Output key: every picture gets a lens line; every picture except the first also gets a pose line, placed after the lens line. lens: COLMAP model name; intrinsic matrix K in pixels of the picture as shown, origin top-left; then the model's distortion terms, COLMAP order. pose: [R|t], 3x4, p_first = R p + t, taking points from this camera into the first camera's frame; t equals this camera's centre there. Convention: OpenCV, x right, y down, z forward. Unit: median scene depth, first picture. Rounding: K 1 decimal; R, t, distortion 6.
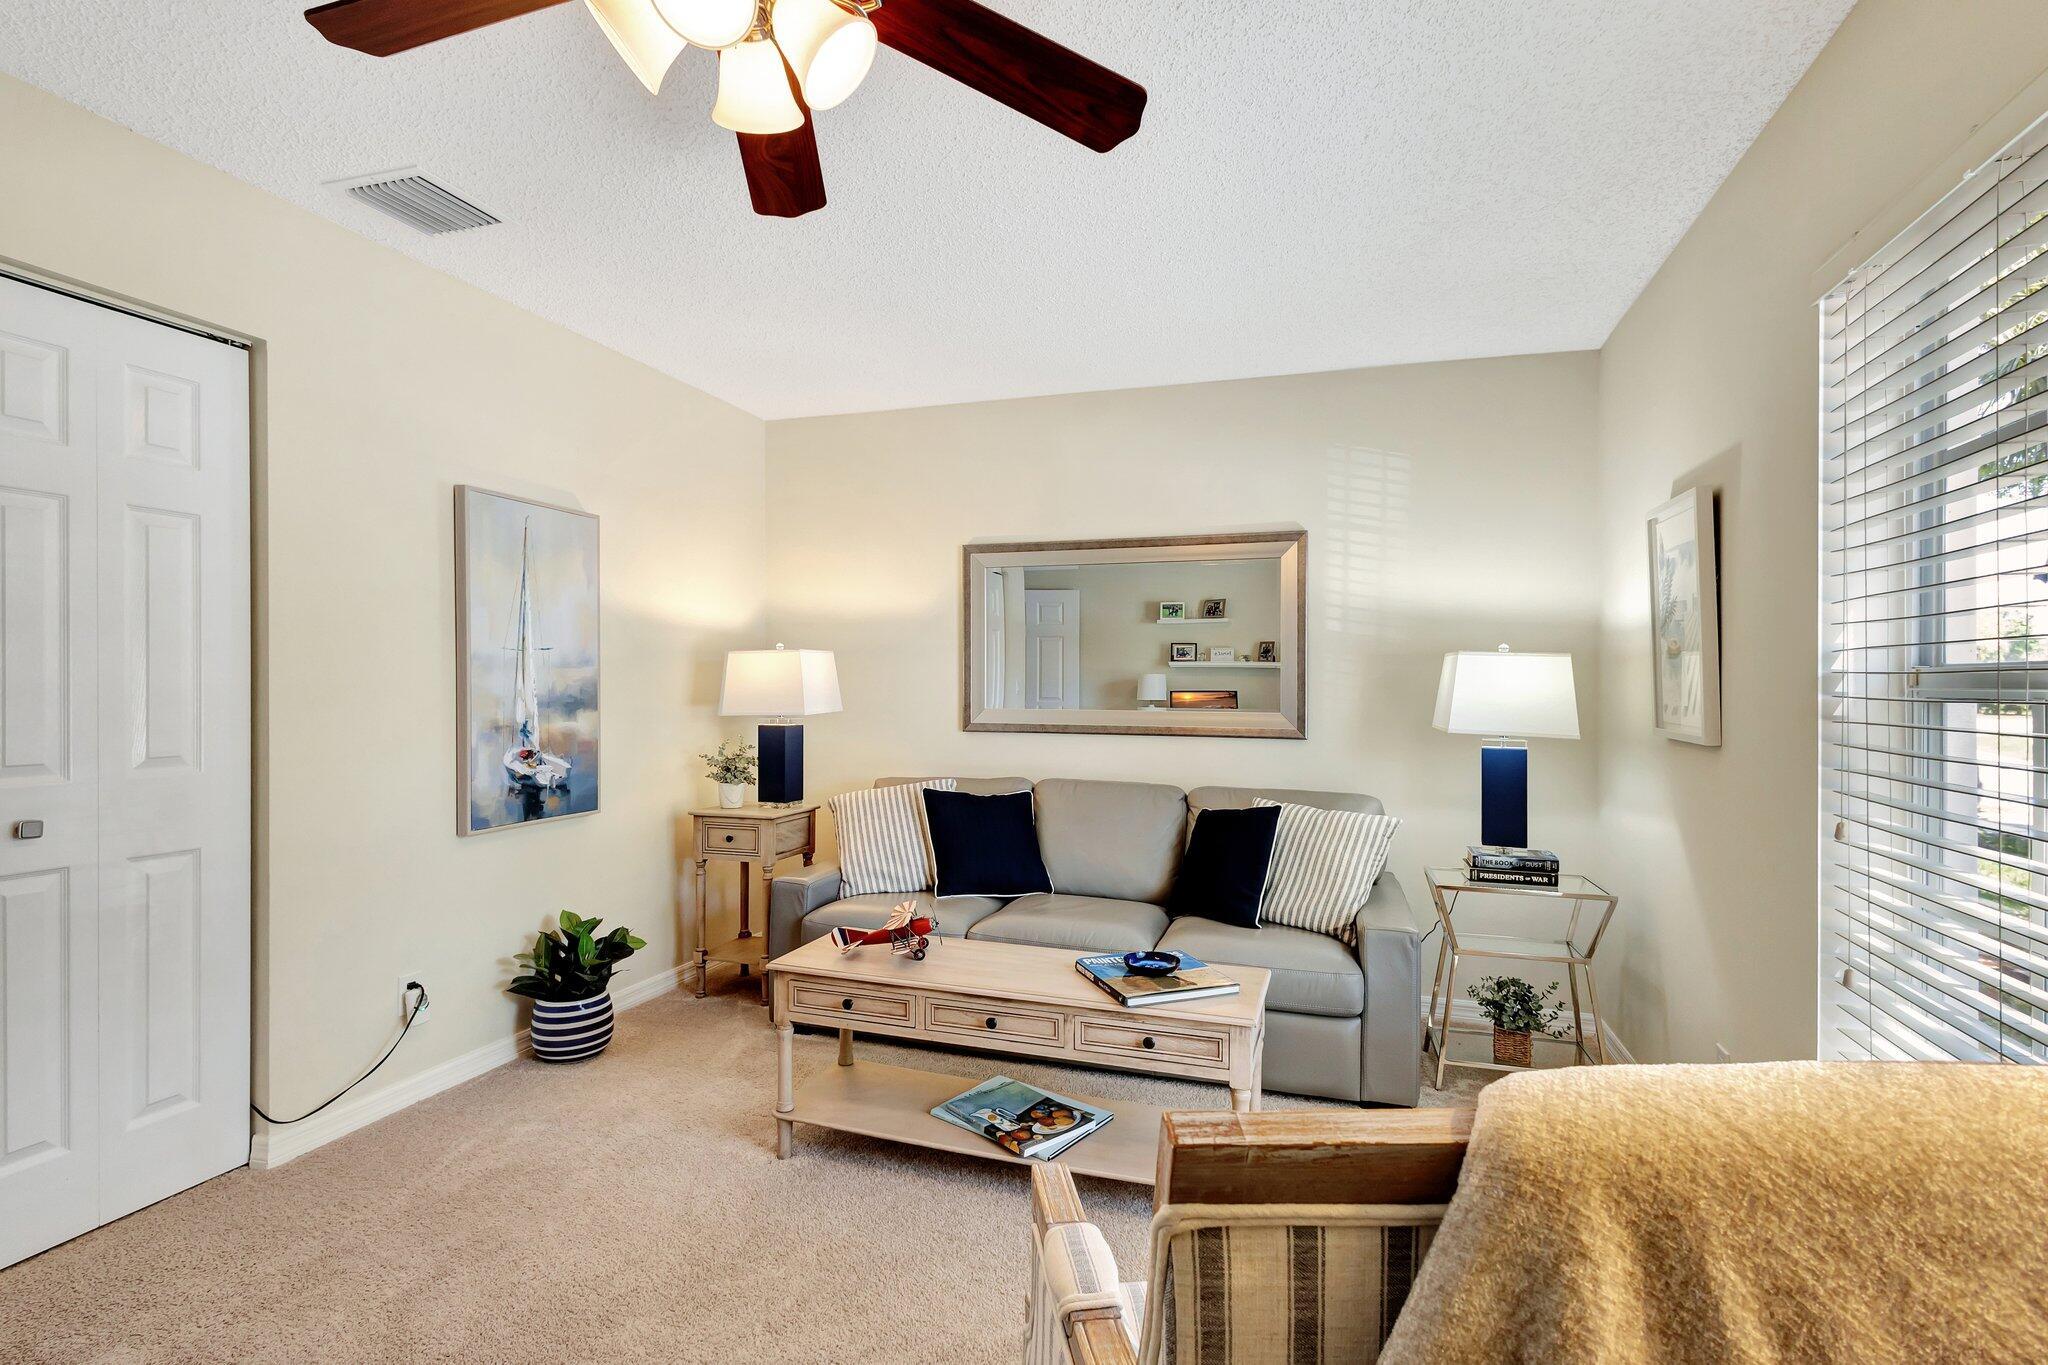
lens RADIAL K [[967.2, 0, 1024.0], [0, 967.2, 682.5], [0, 0, 1]] dist [-0.001758, -0.000168]
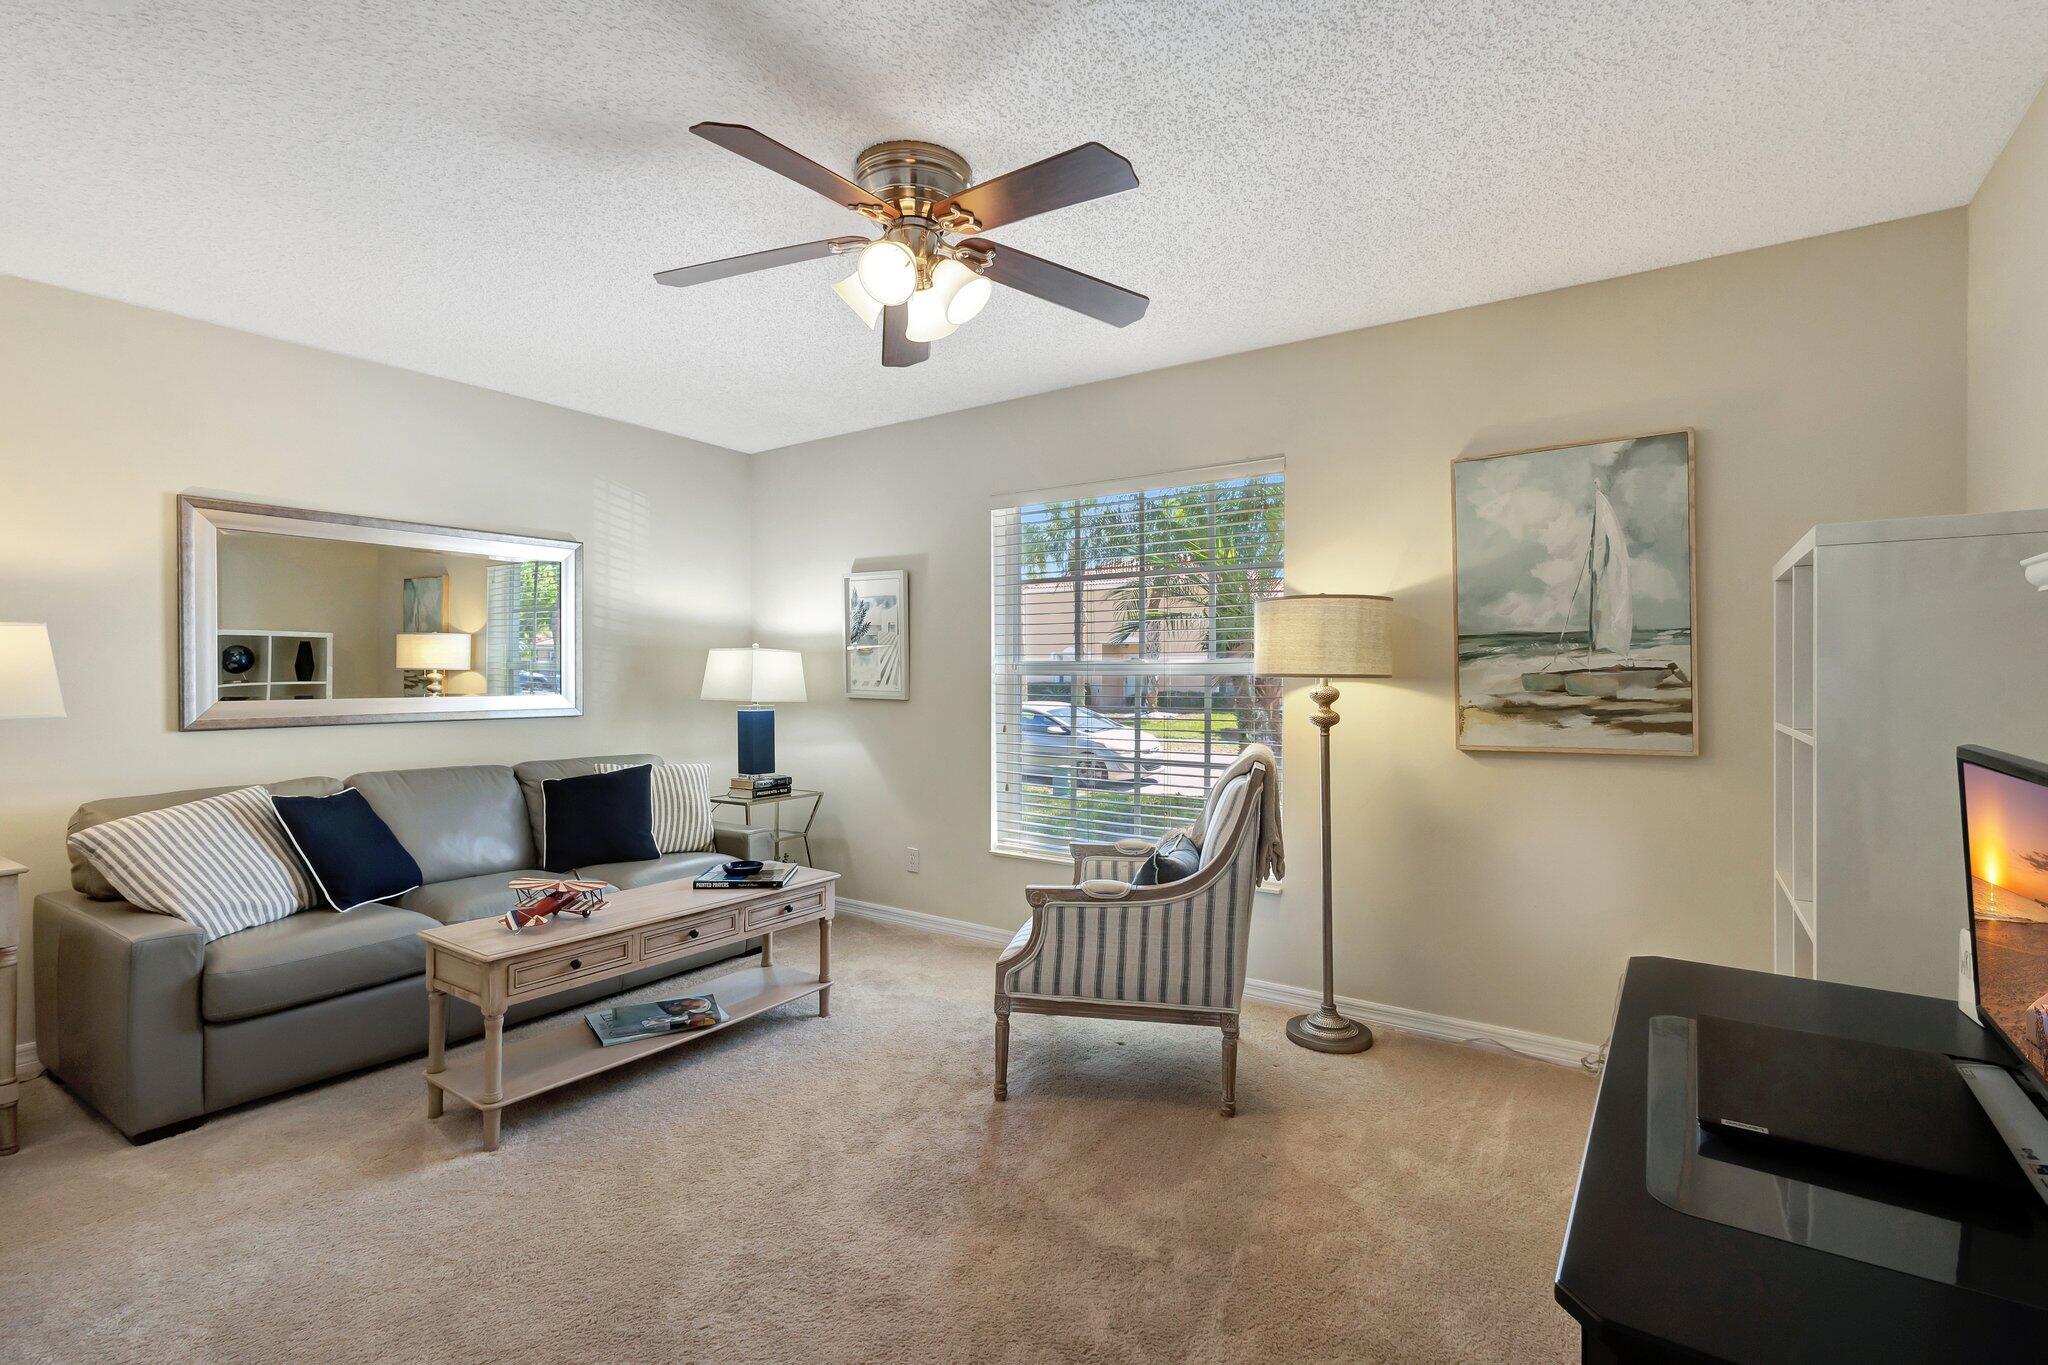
lens RADIAL K [[967.2, 0, 1024.0], [0, 967.2, 682.5], [0, 0, 1]] dist [-0.001758, -0.000168]
pose [[0.280064, -0.020497, 0.959763, -0.893734], [0.002127, 0.999783, 0.020731, -0.008933], [-0.959979, -0.003765, 0.280047, 0.166459]]
